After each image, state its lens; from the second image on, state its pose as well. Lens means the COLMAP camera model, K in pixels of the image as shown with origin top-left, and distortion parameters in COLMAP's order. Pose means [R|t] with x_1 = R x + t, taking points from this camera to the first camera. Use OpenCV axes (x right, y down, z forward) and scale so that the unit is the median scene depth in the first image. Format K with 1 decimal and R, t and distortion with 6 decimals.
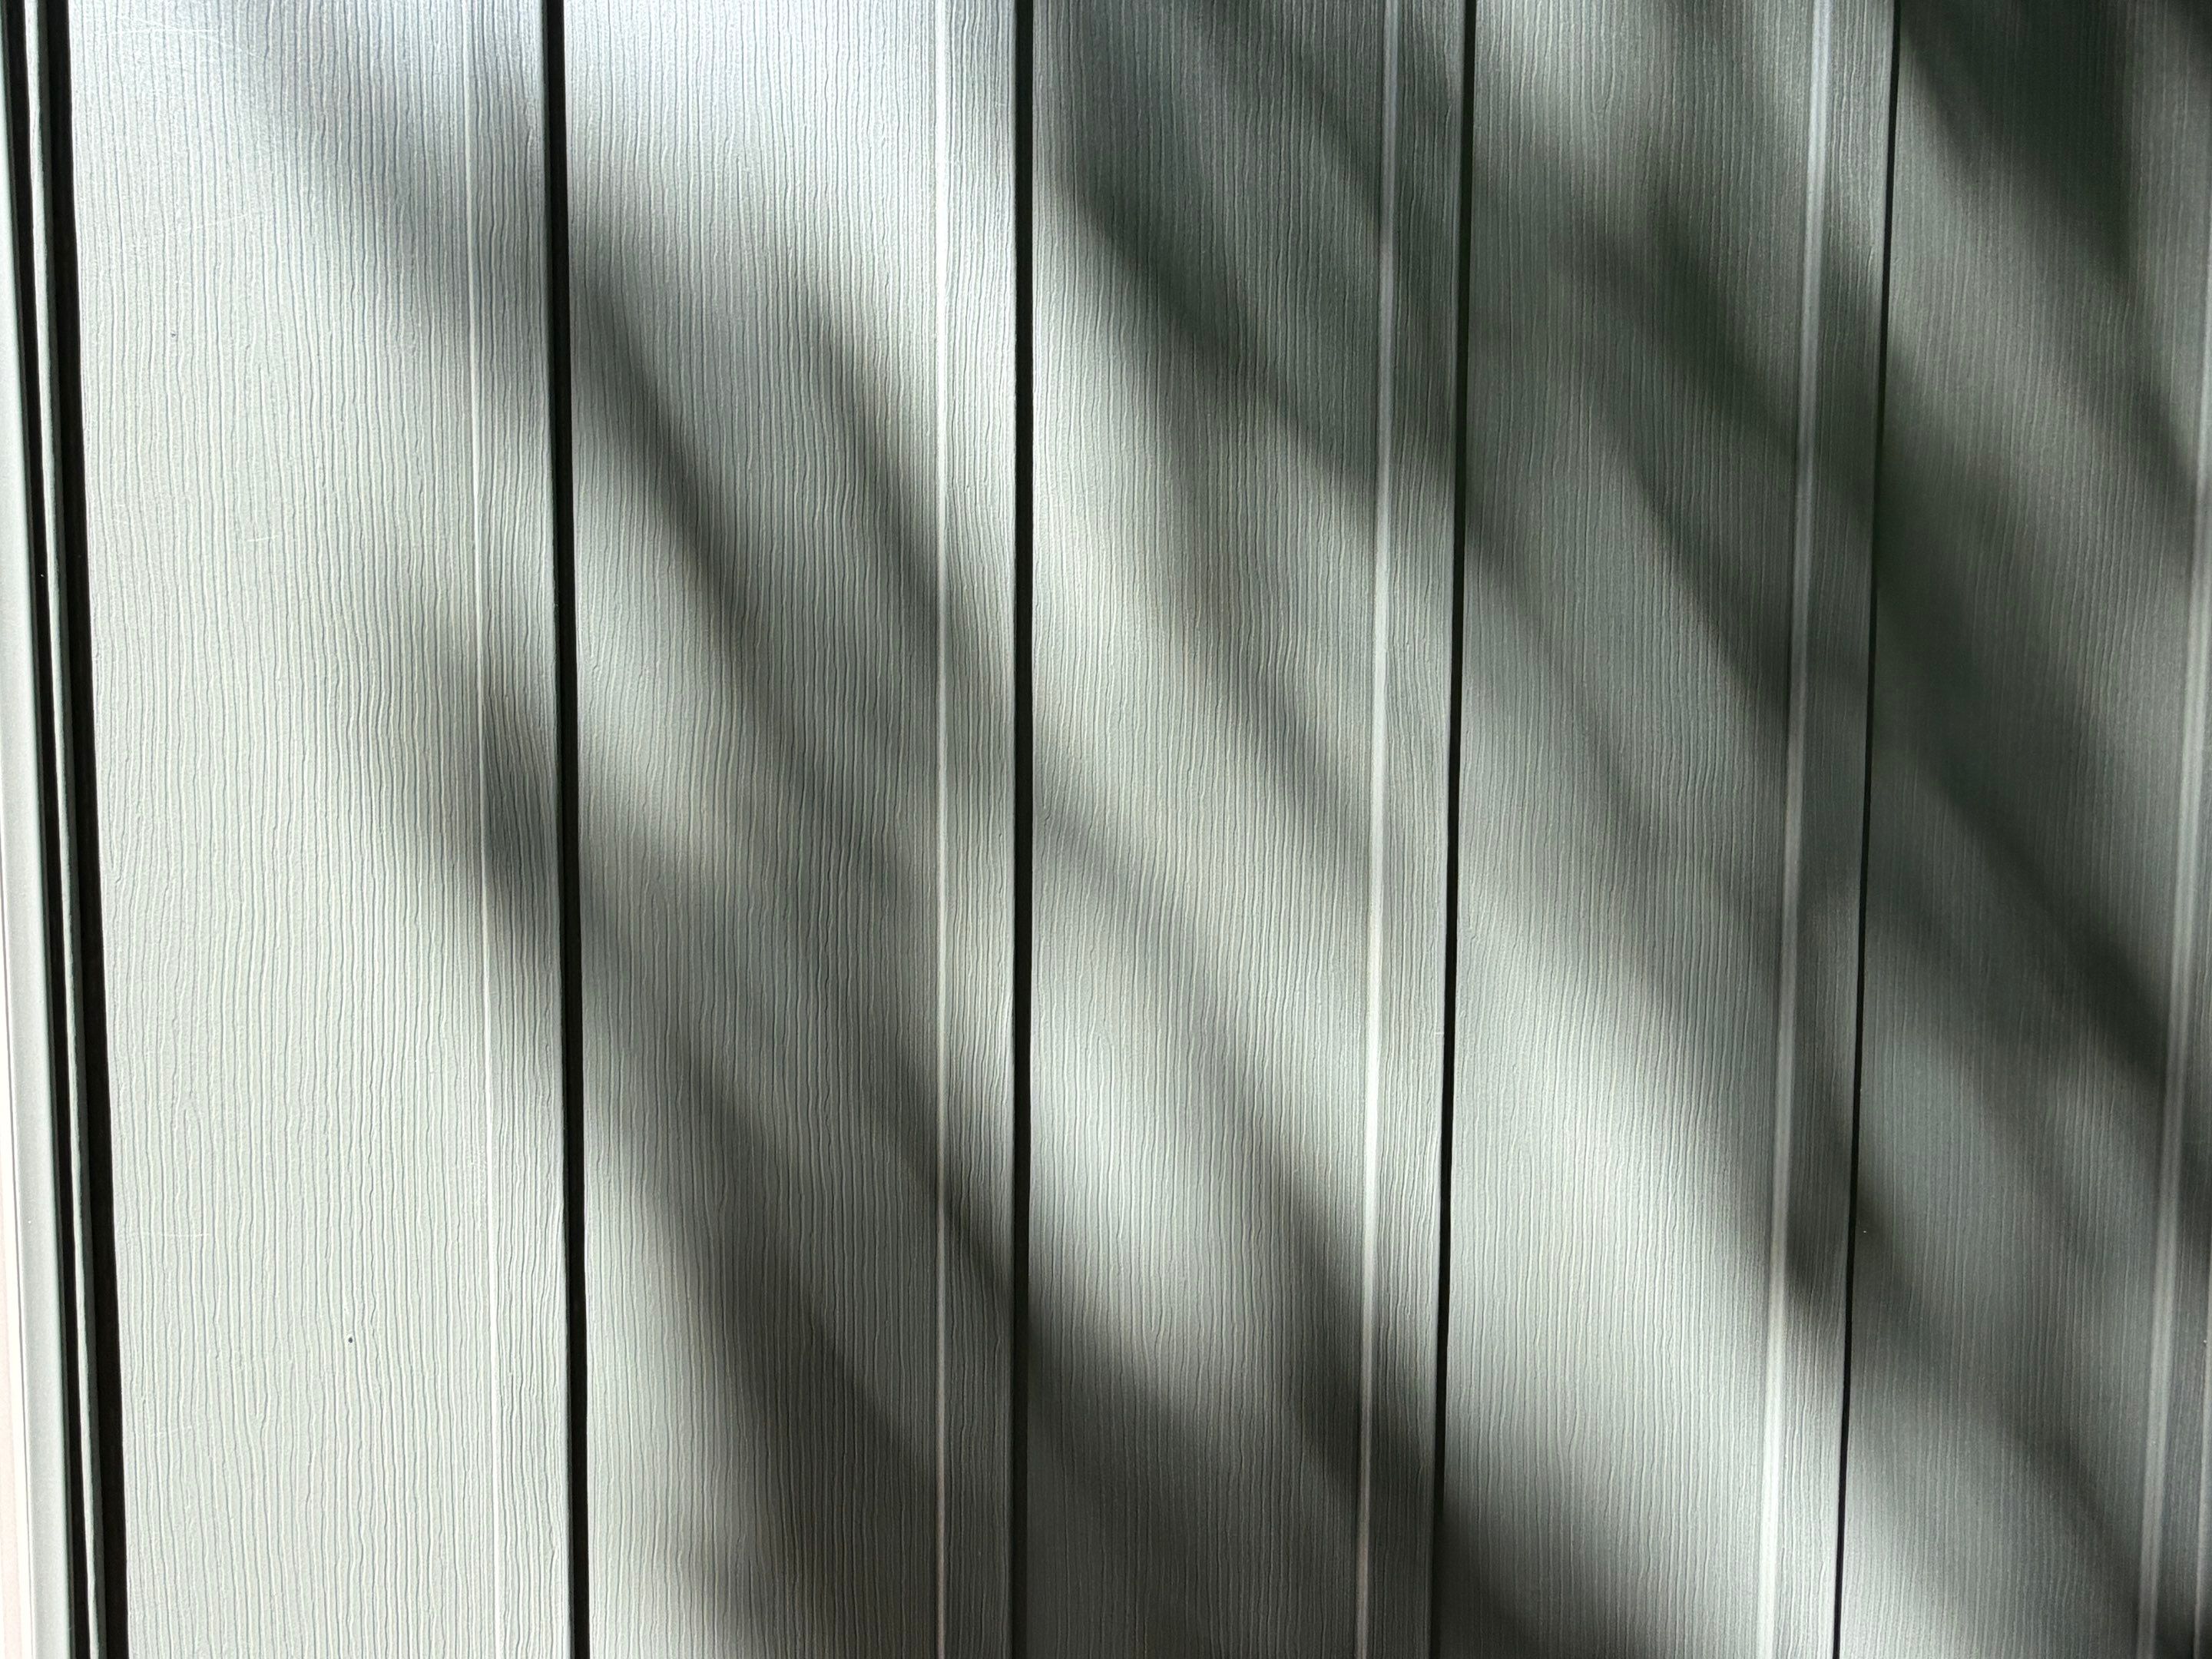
lens RADIAL K [[873.6, 0, 1106.0], [0, 873.6, 829.5], [0, 0, 1]] dist [0.024351, -0.002417]
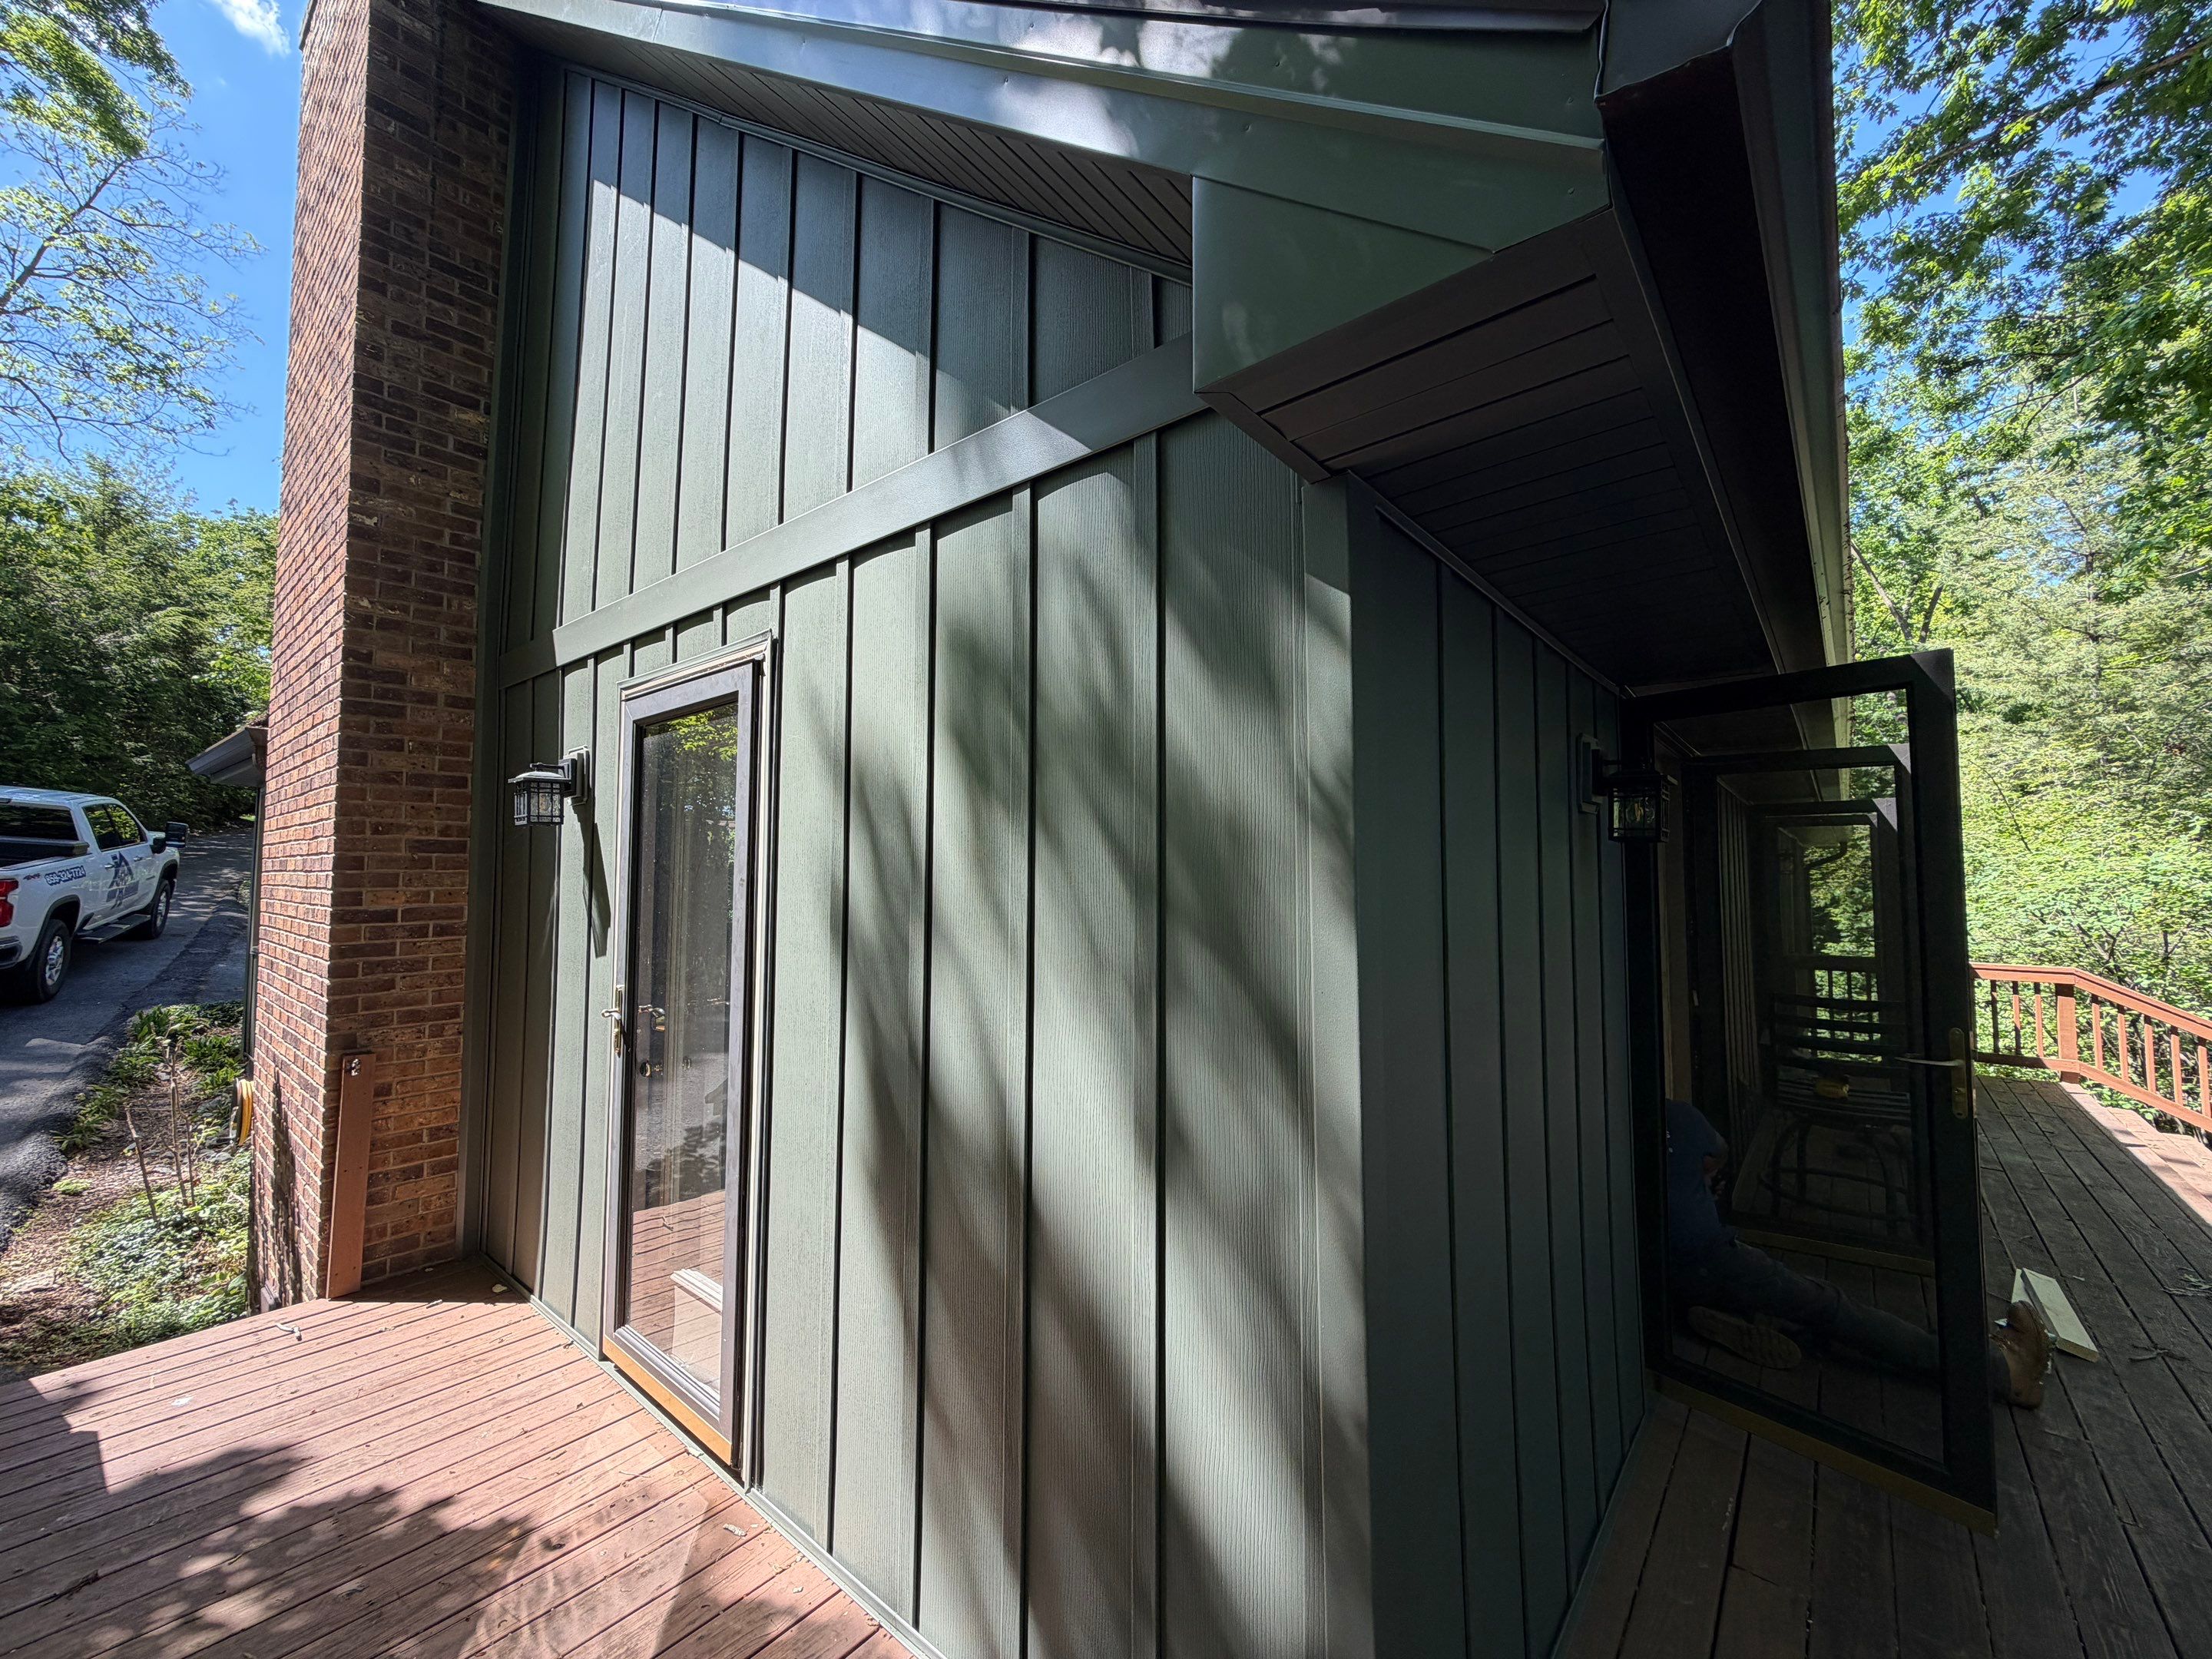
lens RADIAL K [[873.6, 0, 1106.0], [0, 873.6, 829.5], [0, 0, 1]] dist [0.024351, -0.002417]
pose [[0.842037, 0.091090, 0.531673, -1.075520], [0.013955, 0.981630, -0.190282, 0.199672], [-0.539240, 0.167644, 0.825298, -1.645245]]
